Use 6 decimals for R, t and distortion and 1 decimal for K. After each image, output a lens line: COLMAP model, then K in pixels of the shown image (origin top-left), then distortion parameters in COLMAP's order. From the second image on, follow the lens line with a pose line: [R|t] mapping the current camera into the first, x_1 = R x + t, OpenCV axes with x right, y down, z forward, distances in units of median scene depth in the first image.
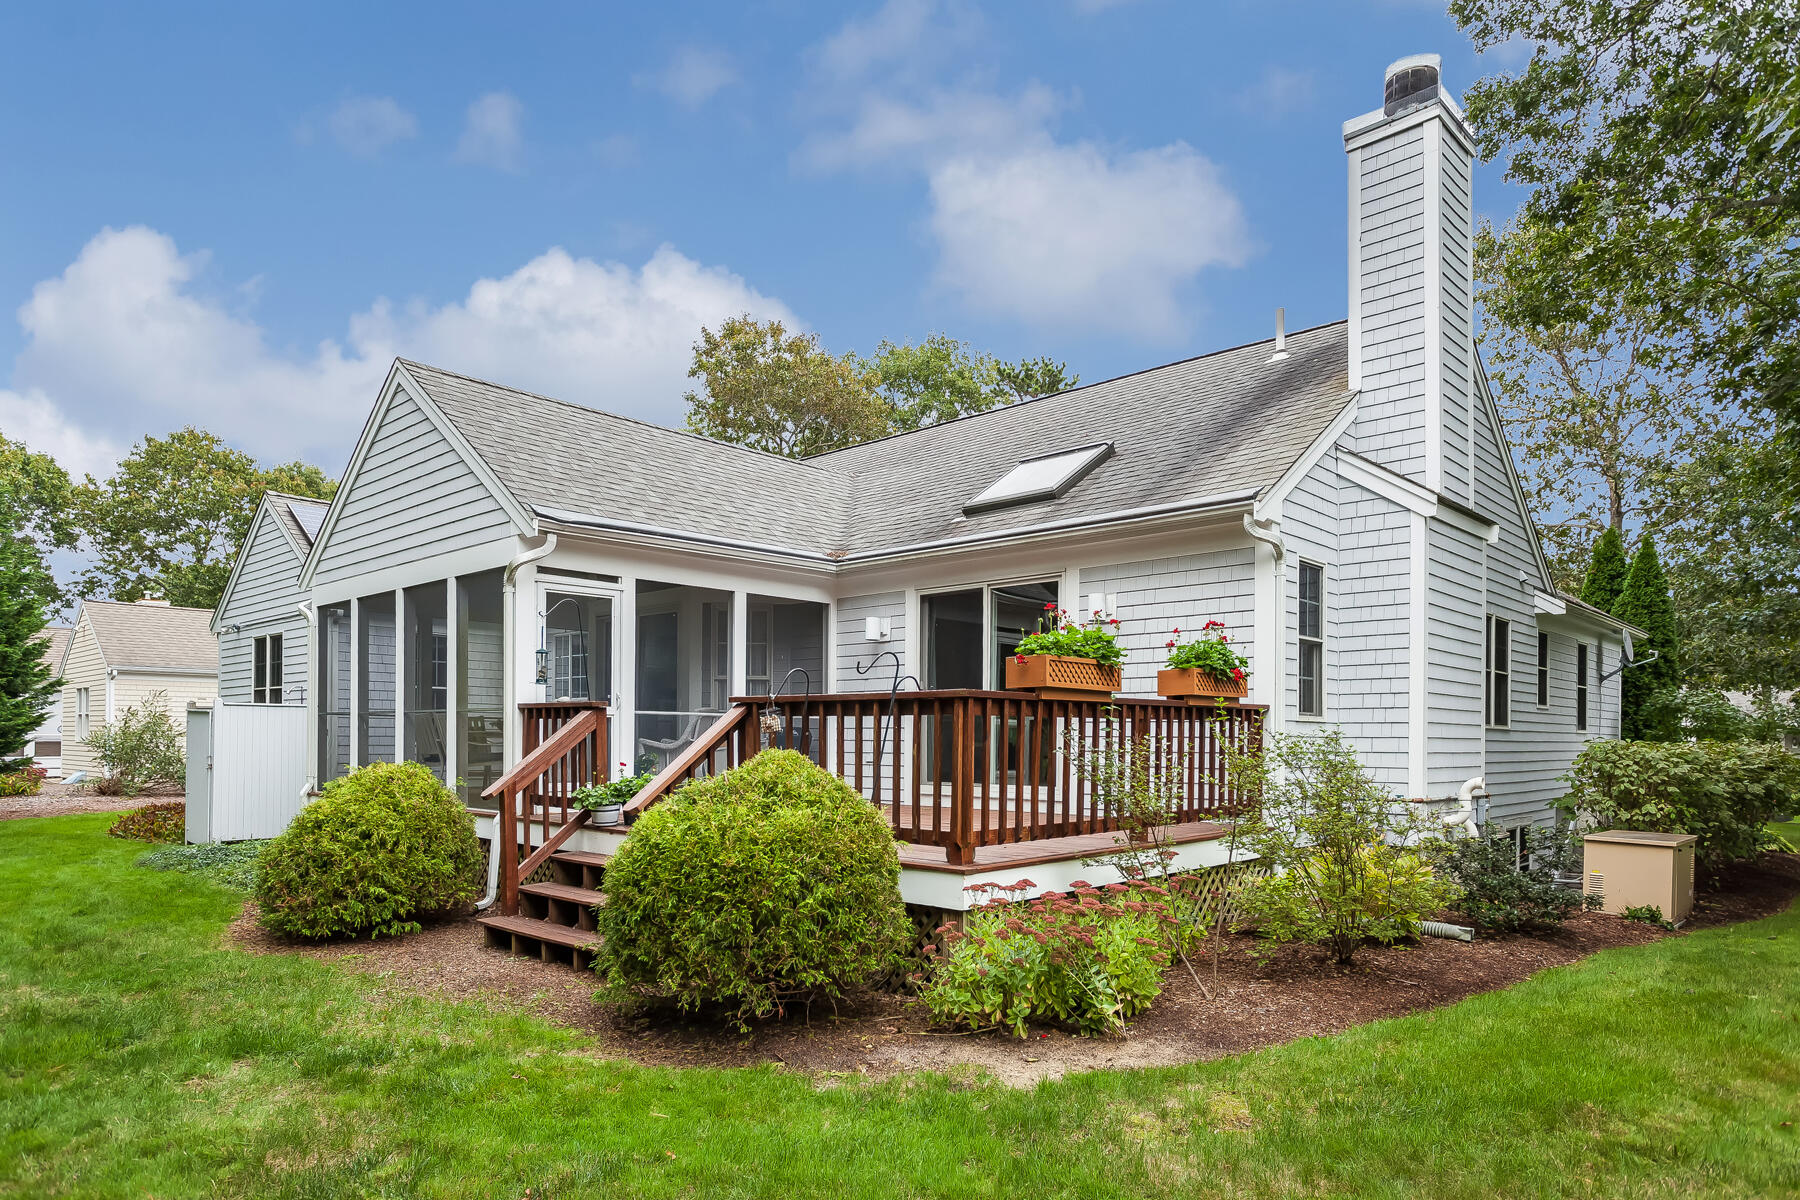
lens RADIAL K [[1095.7, 0, 900.0], [0, 1095.7, 600.0], [0, 0, 1]] dist [0.000010, -0.000010]
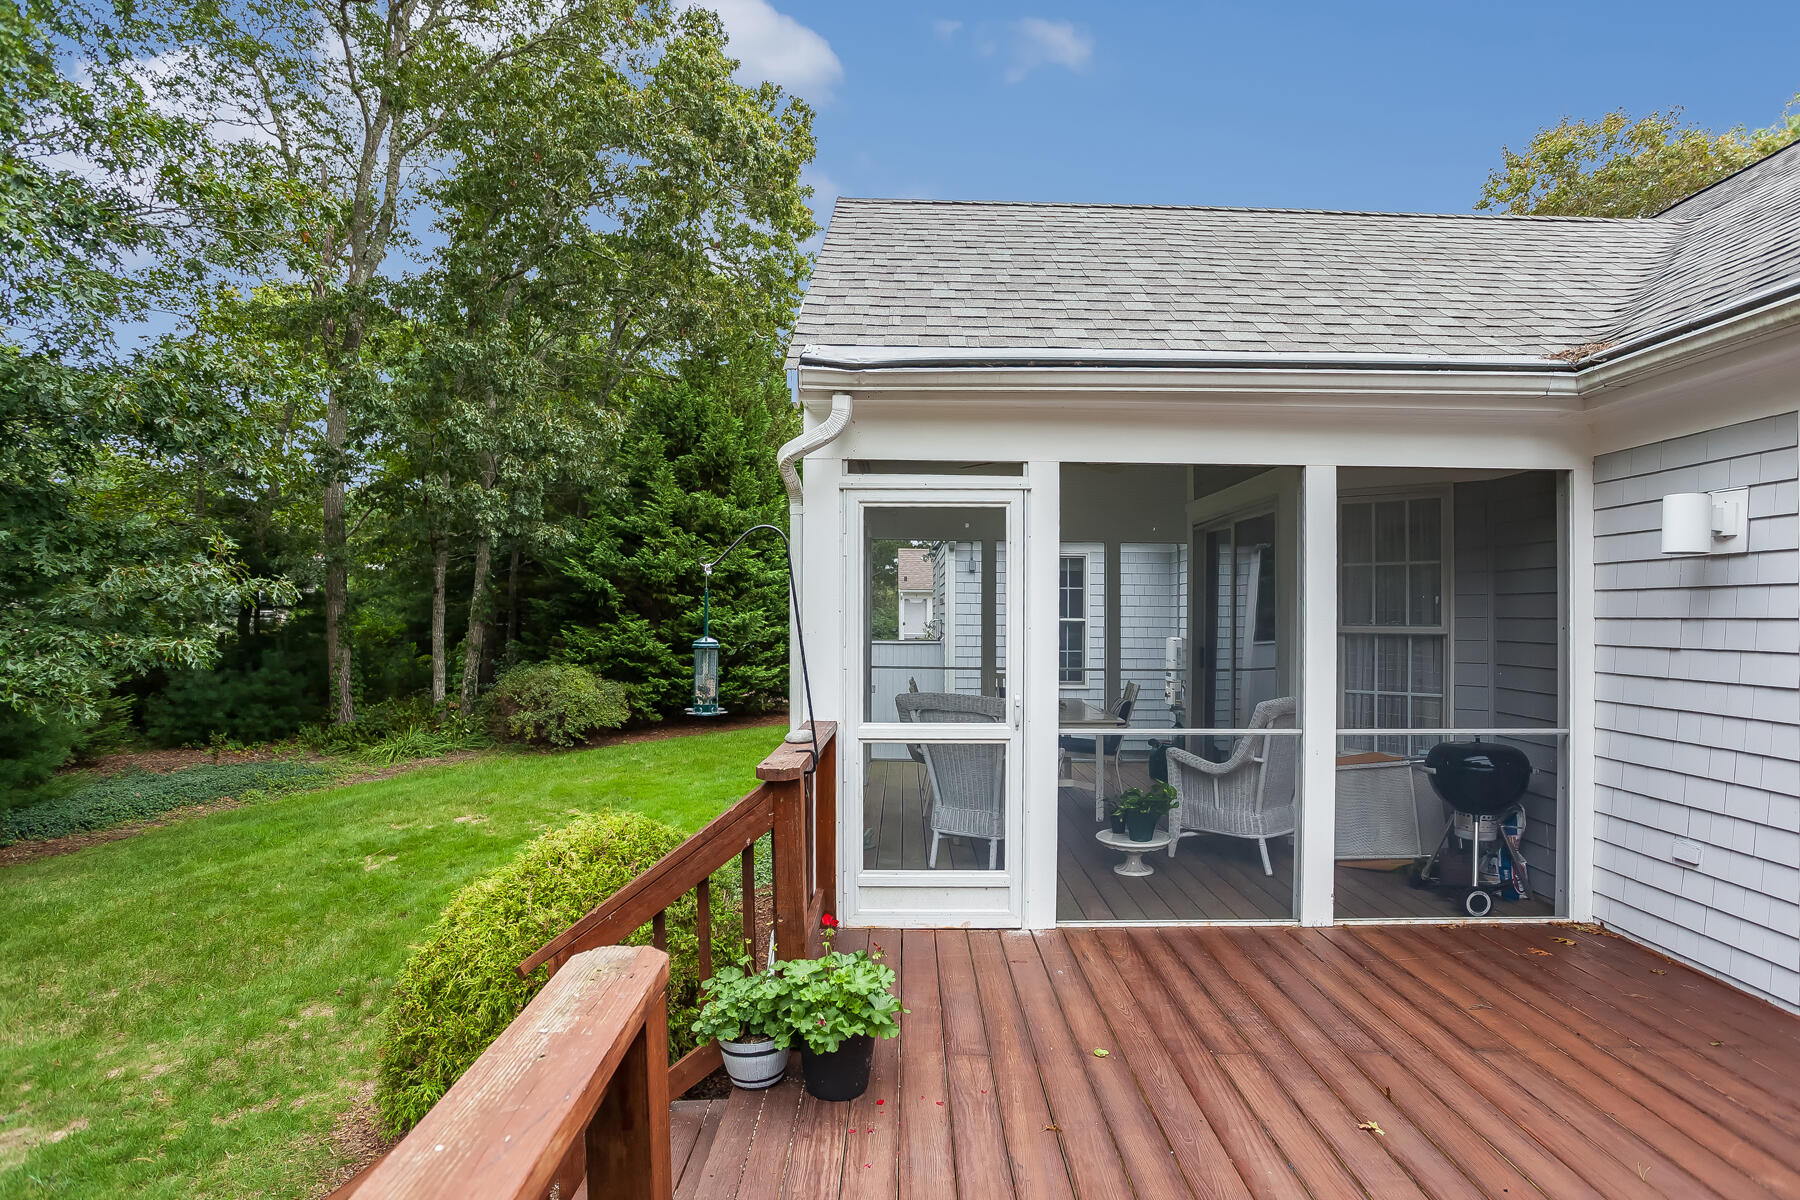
lens RADIAL K [[913.2, 0, 900.0], [0, 913.2, 600.0], [0, 0, 1]] dist [-0.039733, -0.000024]
pose [[0.692355, -0.009470, -0.721495, 0.007954], [0.088696, 0.993448, 0.072075, 0.006031], [0.716085, -0.113895, 0.688658, 0.592563]]
